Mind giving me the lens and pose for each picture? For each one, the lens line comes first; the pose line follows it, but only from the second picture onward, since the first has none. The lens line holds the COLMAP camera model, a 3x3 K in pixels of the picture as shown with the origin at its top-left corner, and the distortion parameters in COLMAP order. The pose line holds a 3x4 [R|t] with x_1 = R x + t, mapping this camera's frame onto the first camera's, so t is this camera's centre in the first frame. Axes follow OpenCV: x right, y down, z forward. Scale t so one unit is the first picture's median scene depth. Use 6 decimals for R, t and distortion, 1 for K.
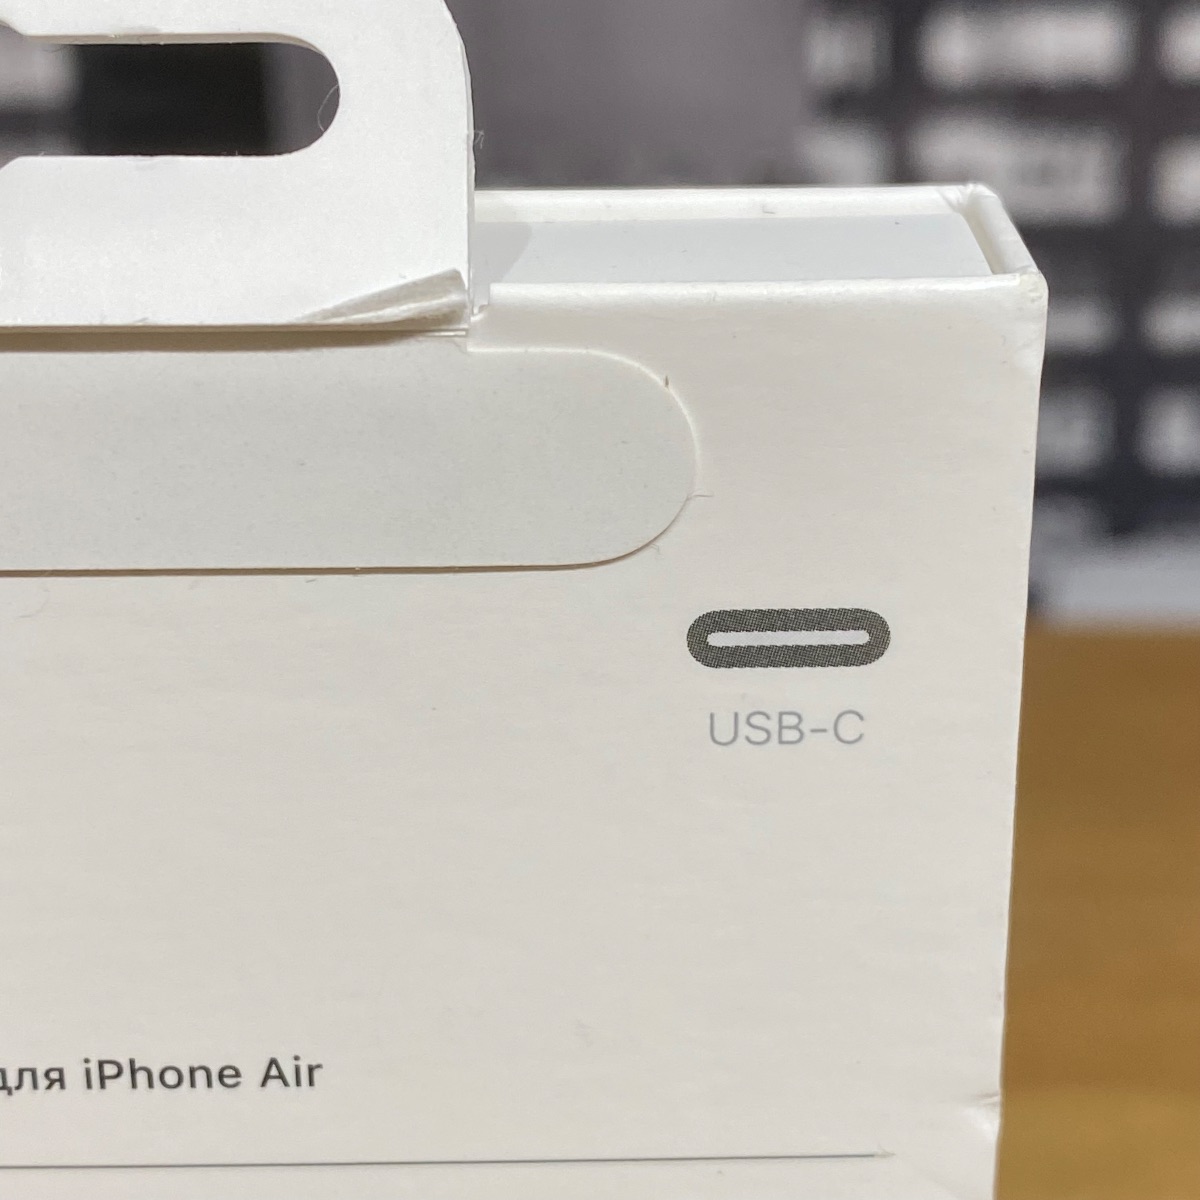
lens RADIAL K [[2491.0, 0, 609.4], [0, 2491.0, 601.8], [0, 0, 1]] dist [0.160657, 0.000000]
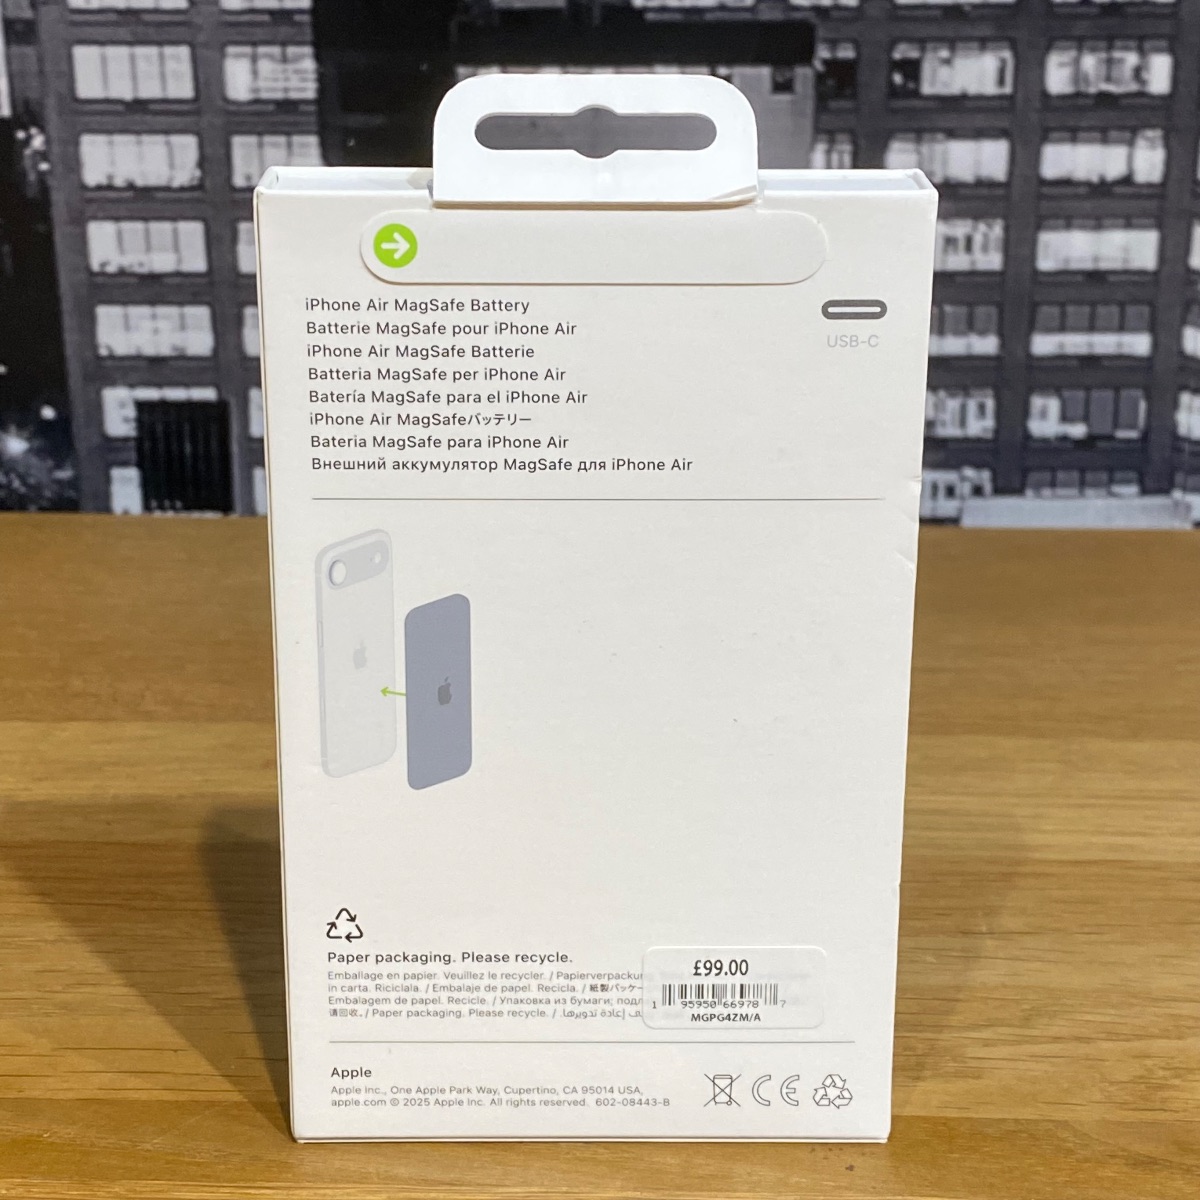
lens RADIAL K [[2443.1, 0, 572.0], [0, 2443.1, 604.9], [0, 0, 1]] dist [0.094132, 0.000000]
pose [[0.999761, 0.008679, 0.020081, -0.329051], [-0.007617, 0.998600, -0.052337, 0.531217], [-0.020507, 0.052172, 0.998428, -1.960036]]
